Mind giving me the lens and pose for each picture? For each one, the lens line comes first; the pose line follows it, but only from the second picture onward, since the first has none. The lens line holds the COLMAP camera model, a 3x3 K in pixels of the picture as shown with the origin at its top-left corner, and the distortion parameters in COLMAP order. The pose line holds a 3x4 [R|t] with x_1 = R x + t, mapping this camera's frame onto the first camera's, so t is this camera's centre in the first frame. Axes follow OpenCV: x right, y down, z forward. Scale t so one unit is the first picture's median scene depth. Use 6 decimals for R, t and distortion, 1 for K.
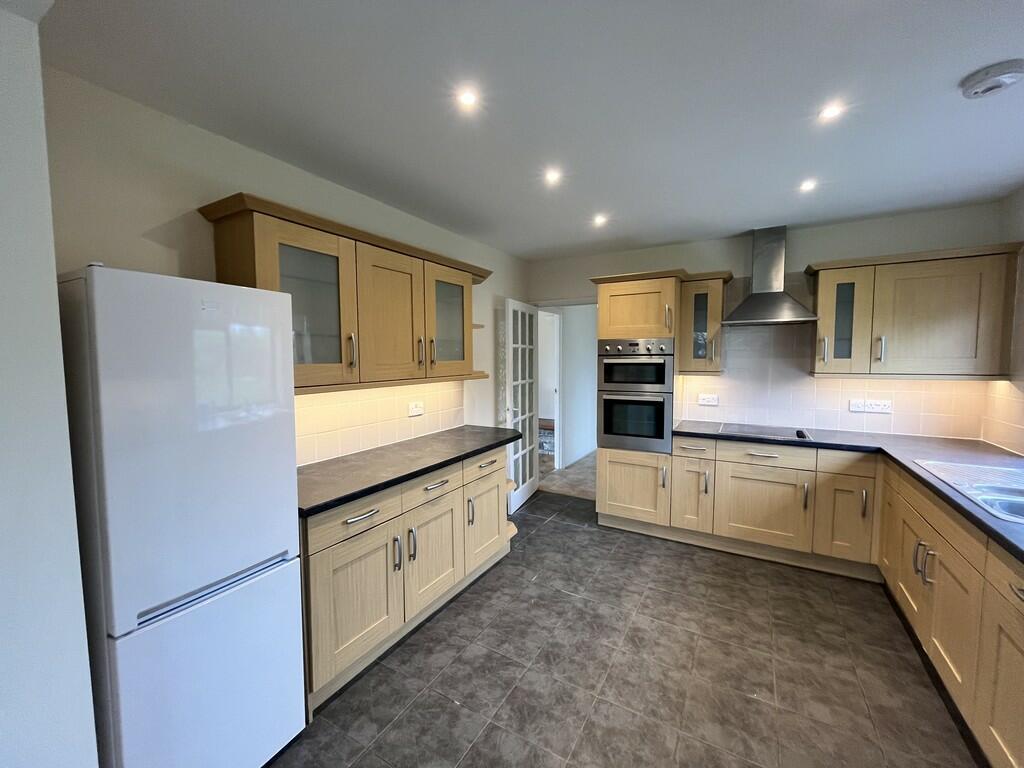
lens RADIAL K [[415.1, 0, 511.4], [0, 415.1, 381.4], [0, 0, 1]] dist [-0.002872, -0.000142]
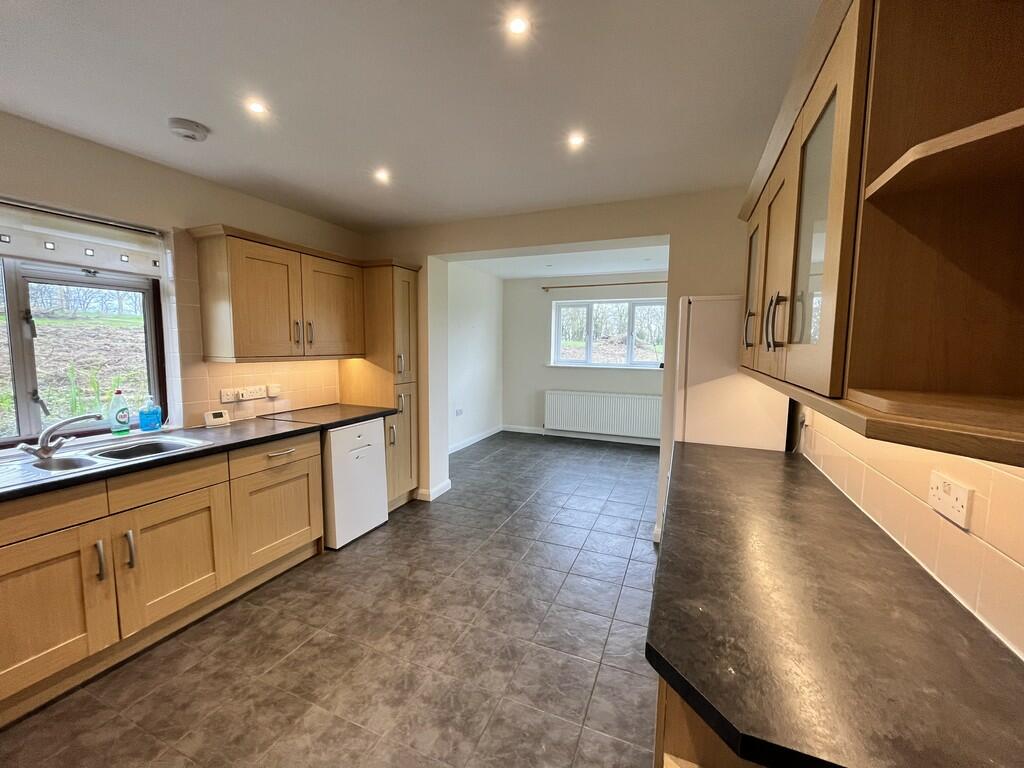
lens RADIAL K [[415.1, 0, 510.4], [0, 415.1, 383.7], [0, 0, 1]] dist [-0.002872, -0.000142]
pose [[-0.992692, 0.007716, -0.120431, 0.203522], [-0.011759, 0.987020, 0.160164, -0.098172], [0.120104, 0.160410, -0.979716, 1.830470]]
